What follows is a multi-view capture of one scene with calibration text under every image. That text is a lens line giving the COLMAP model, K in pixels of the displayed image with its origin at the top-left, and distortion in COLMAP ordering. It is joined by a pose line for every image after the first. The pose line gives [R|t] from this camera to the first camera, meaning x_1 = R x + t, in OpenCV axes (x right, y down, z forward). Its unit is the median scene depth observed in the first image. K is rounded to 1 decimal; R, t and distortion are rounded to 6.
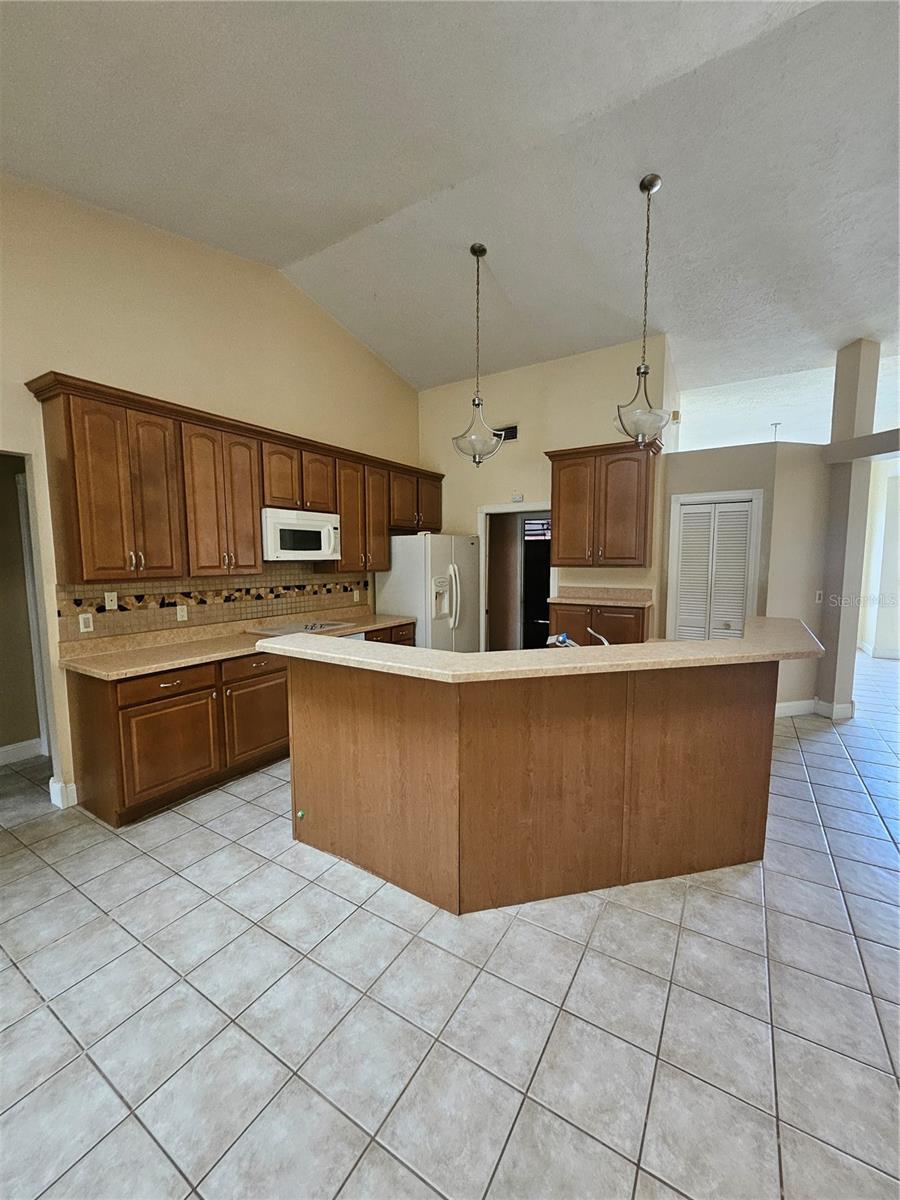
lens RADIAL K [[476.1, 0, 451.5], [0, 476.1, 597.1], [0, 0, 1]] dist [0.000328, 0.000634]
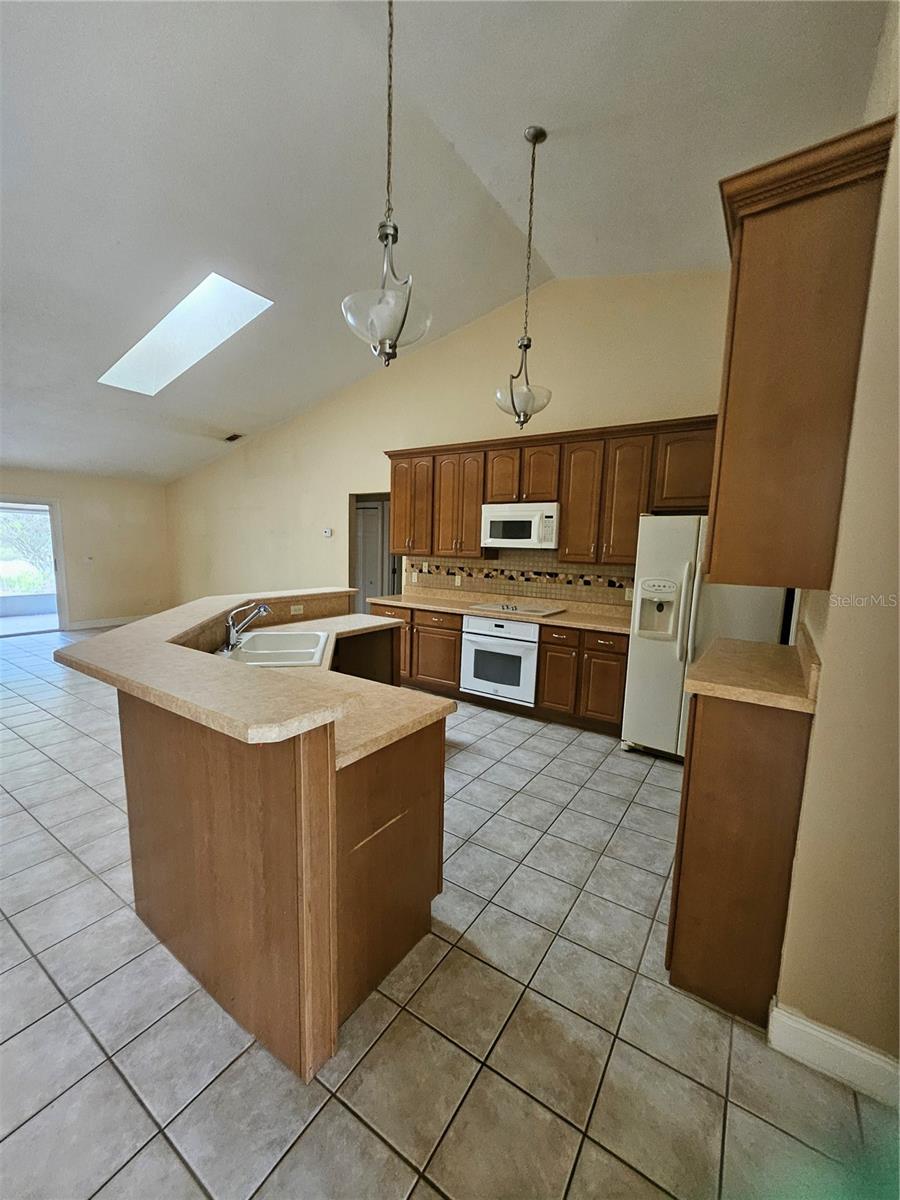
lens RADIAL K [[476.1, 0, 451.1], [0, 476.1, 607.9], [0, 0, 1]] dist [0.000328, 0.000634]
pose [[-0.037516, 0.142883, -0.989028, 0.841430], [-0.104557, 0.983731, 0.146084, -0.089349], [0.993811, 0.108890, -0.021966, 0.923387]]
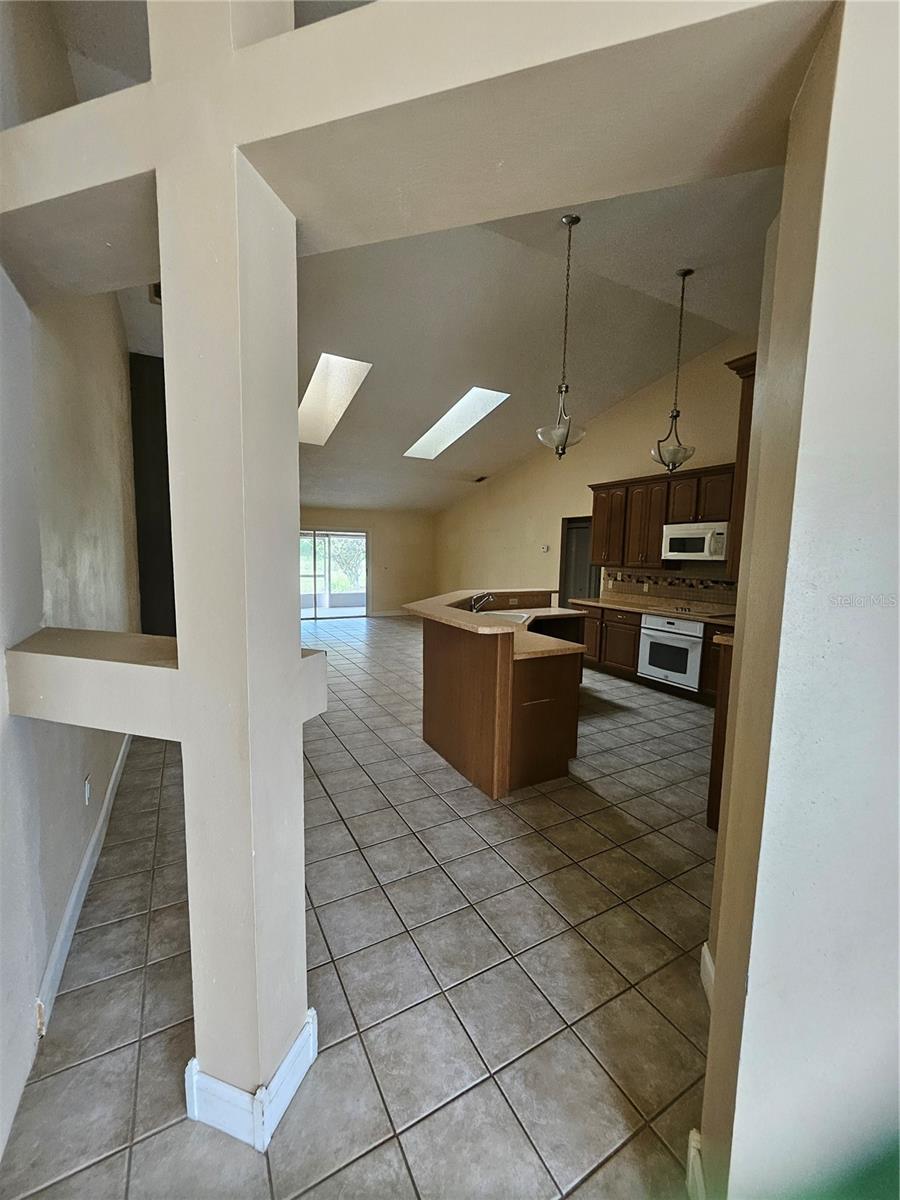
lens RADIAL K [[476.1, 0, 451.1], [0, 476.1, 602.8], [0, 0, 1]] dist [0.000328, 0.000634]
pose [[-0.493135, 0.093578, -0.864905, 1.226551], [-0.081786, 0.984808, 0.153182, -0.112611], [0.866100, 0.146277, -0.477989, 1.112948]]
